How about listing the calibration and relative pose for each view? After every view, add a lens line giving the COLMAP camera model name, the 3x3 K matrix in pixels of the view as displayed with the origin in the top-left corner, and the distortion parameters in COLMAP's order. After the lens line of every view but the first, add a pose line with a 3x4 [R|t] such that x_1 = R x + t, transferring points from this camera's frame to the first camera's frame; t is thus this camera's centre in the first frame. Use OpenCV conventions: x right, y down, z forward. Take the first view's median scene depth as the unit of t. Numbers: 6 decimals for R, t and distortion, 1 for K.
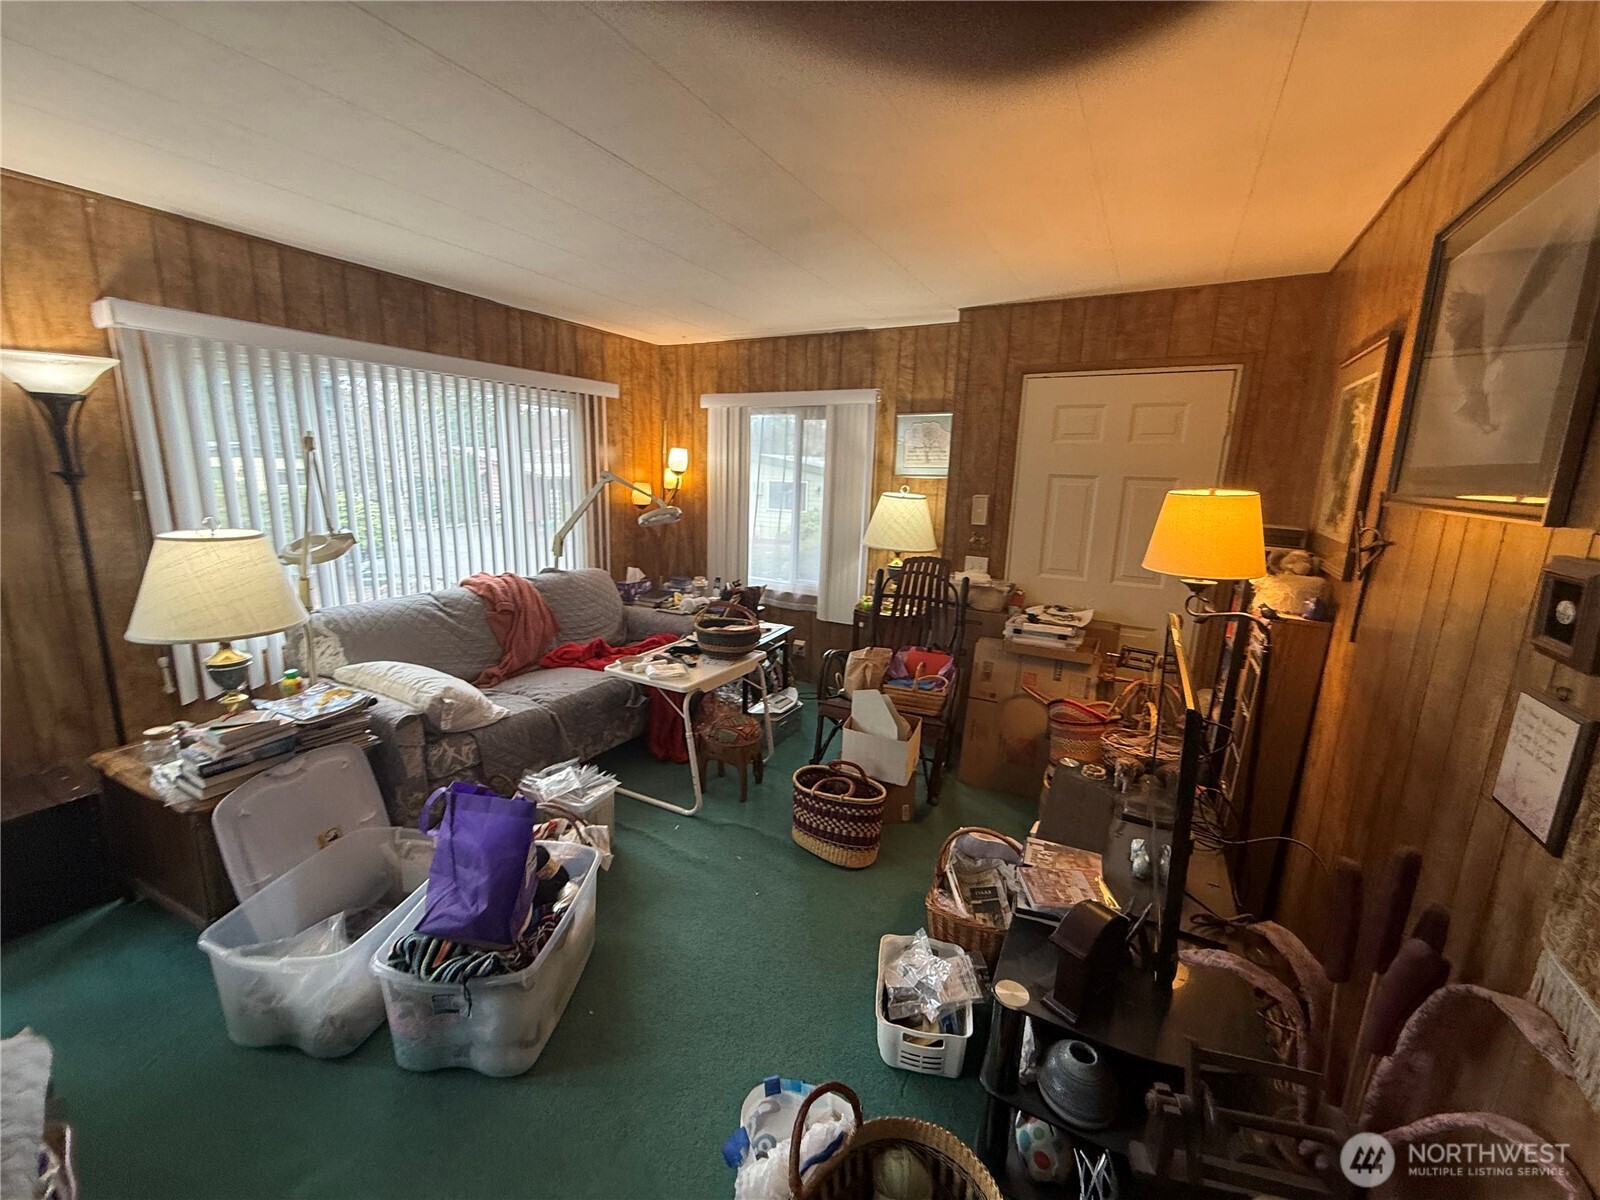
lens RADIAL K [[636.7, 0, 798.4], [0, 636.7, 600.3], [0, 0, 1]] dist [-0.001084, -0.000551]
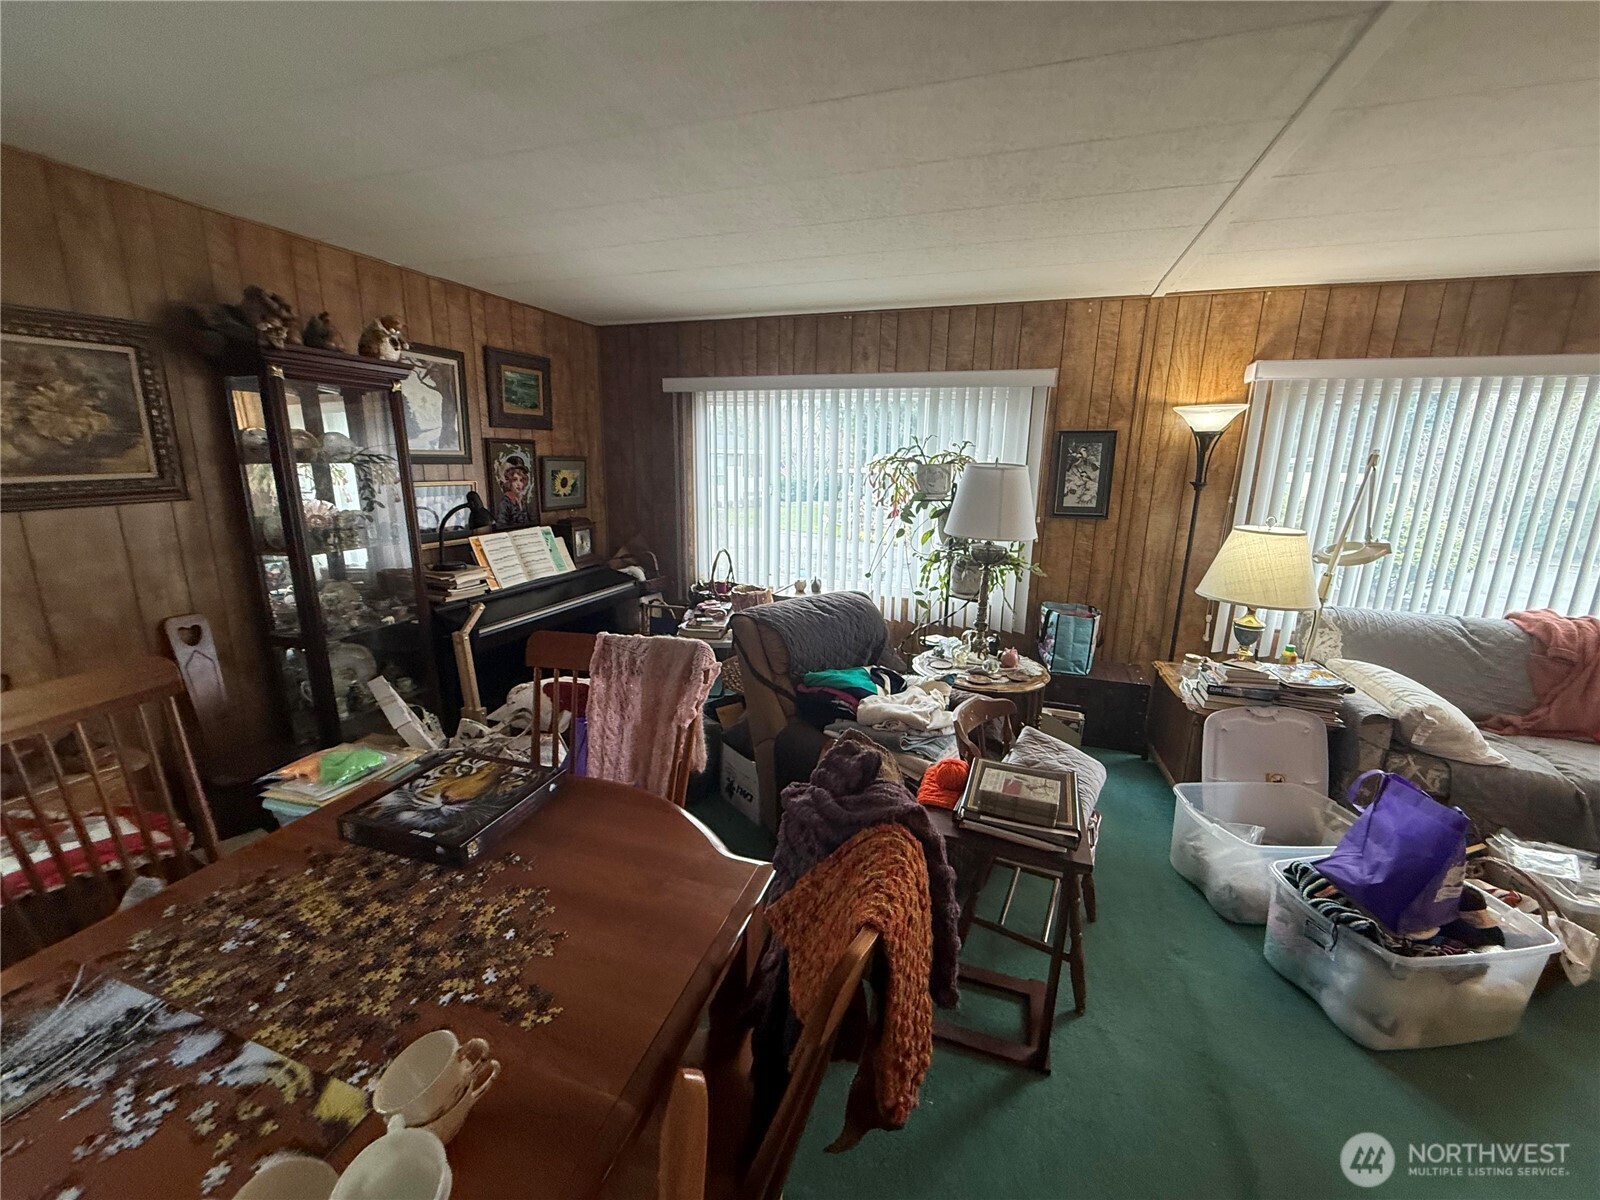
lens RADIAL K [[636.7, 0, 798.4], [0, 636.7, 600.3], [0, 0, 1]] dist [-0.001084, -0.000551]
pose [[0.181912, 0.191927, -0.964402, 0.205010], [-0.213098, 0.965154, 0.151881, 0.044214], [0.959947, 0.177883, 0.216472, -0.202898]]
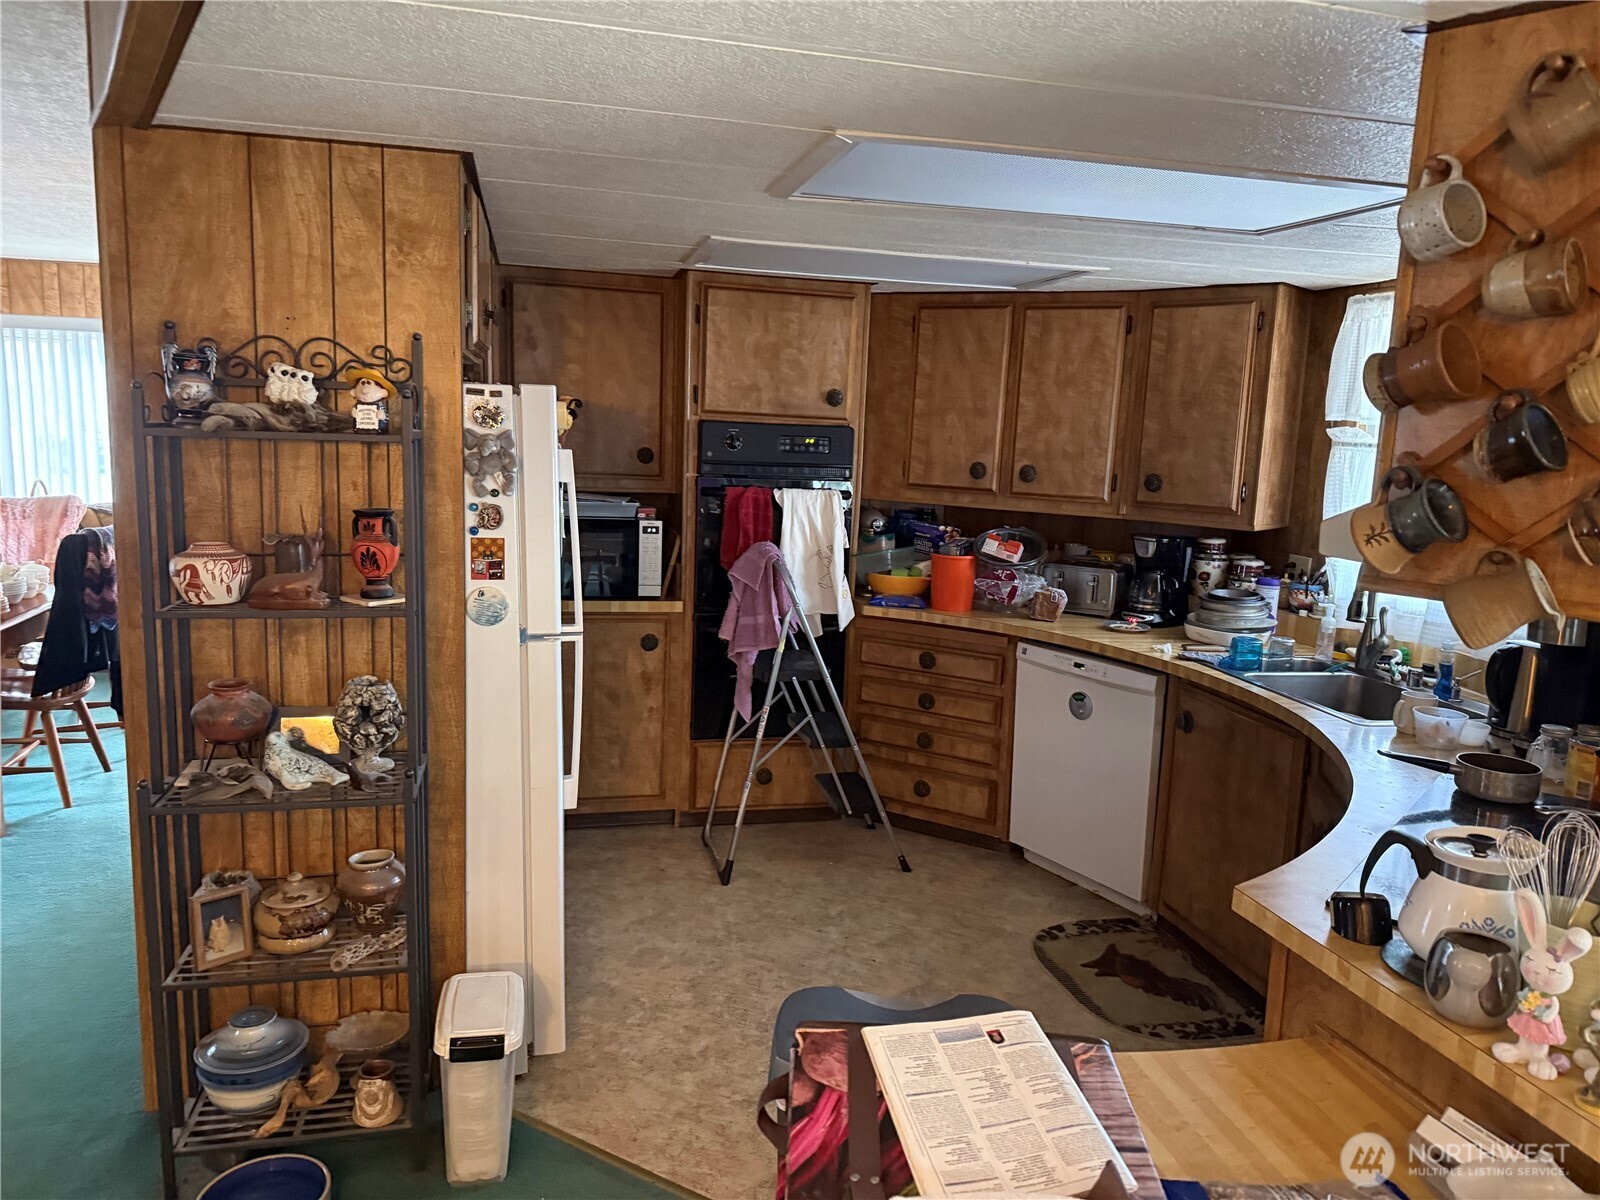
lens RADIAL K [[1117.0, 0, 800.0], [0, 1117.0, 600.0], [0, 0, 1]] dist [-0.002401, -0.000890]
pose [[0.679475, 0.117508, -0.724228, 2.343655], [-0.170464, 0.985364, -0.000052, 0.187200], [0.713622, 0.123490, 0.689561, -0.661562]]
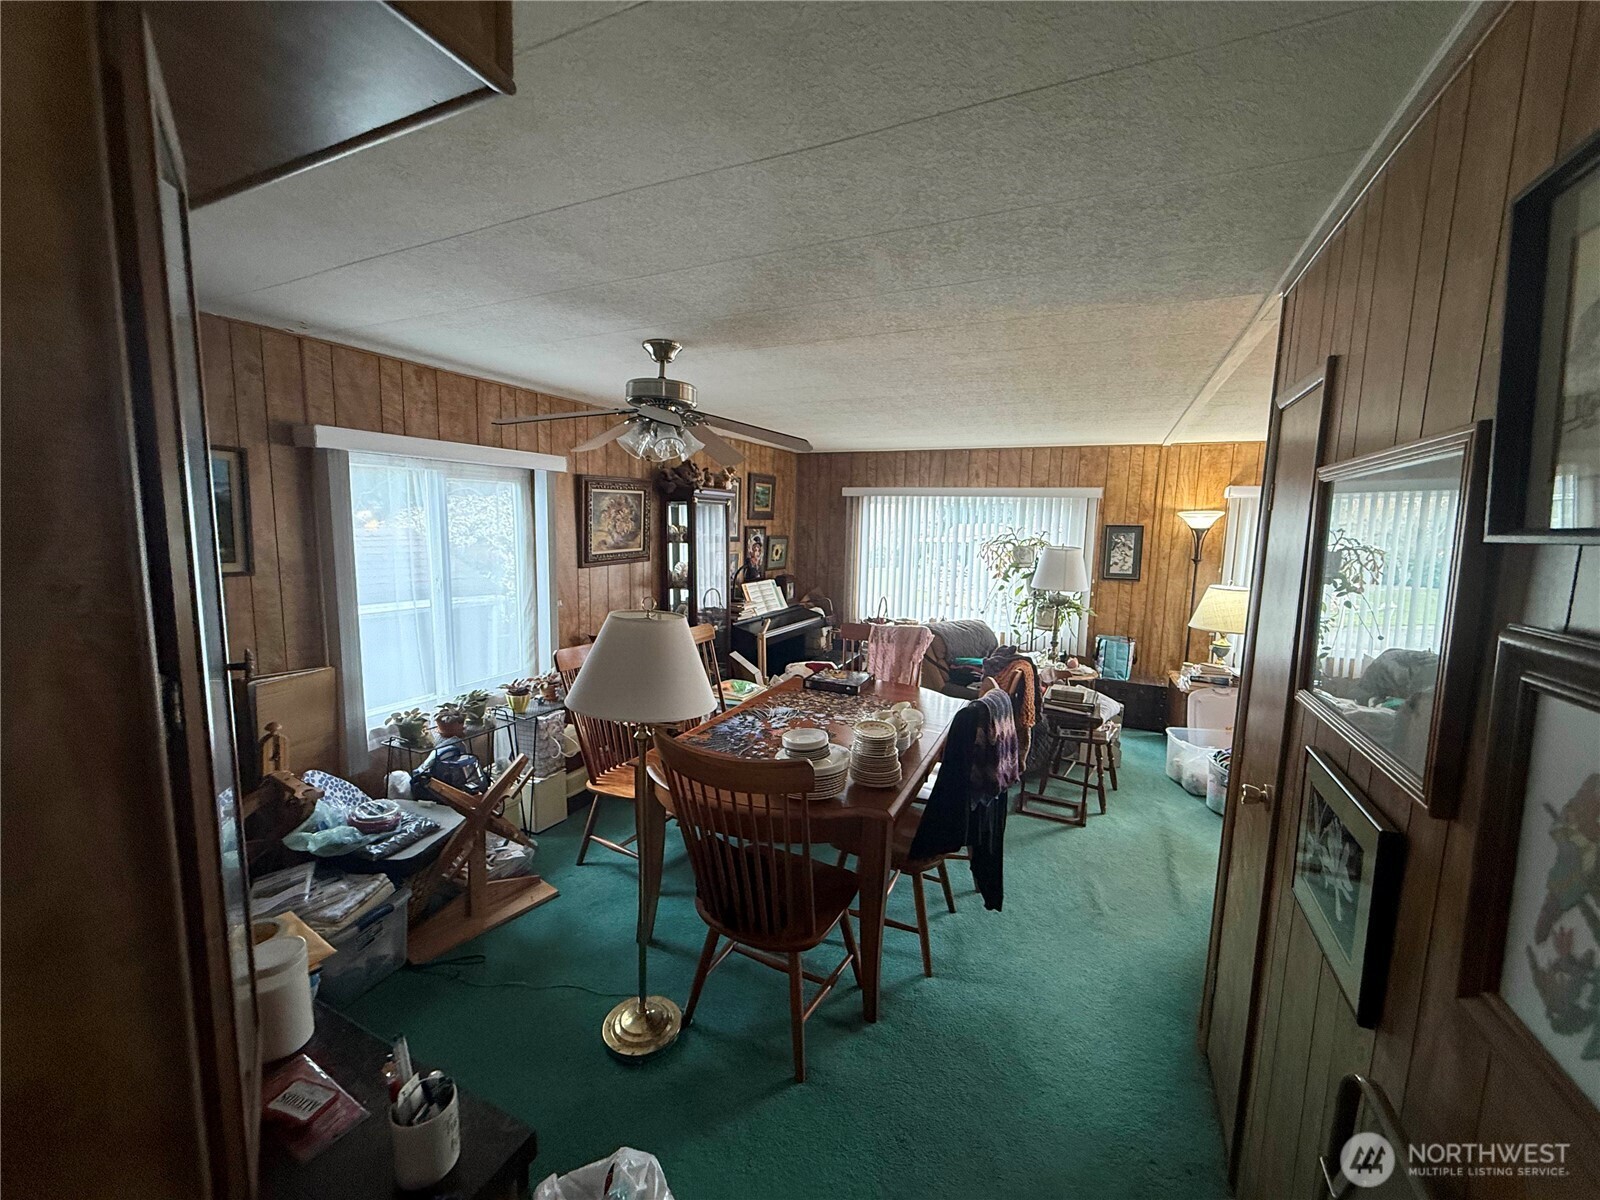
lens RADIAL K [[636.7, 0, 798.4], [0, 636.7, 600.3], [0, 0, 1]] dist [-0.001084, -0.000551]
pose [[0.068271, 0.095834, -0.993053, 1.148781], [-0.227547, 0.970636, 0.078027, 0.105083], [0.971371, 0.220639, 0.088073, -0.641419]]
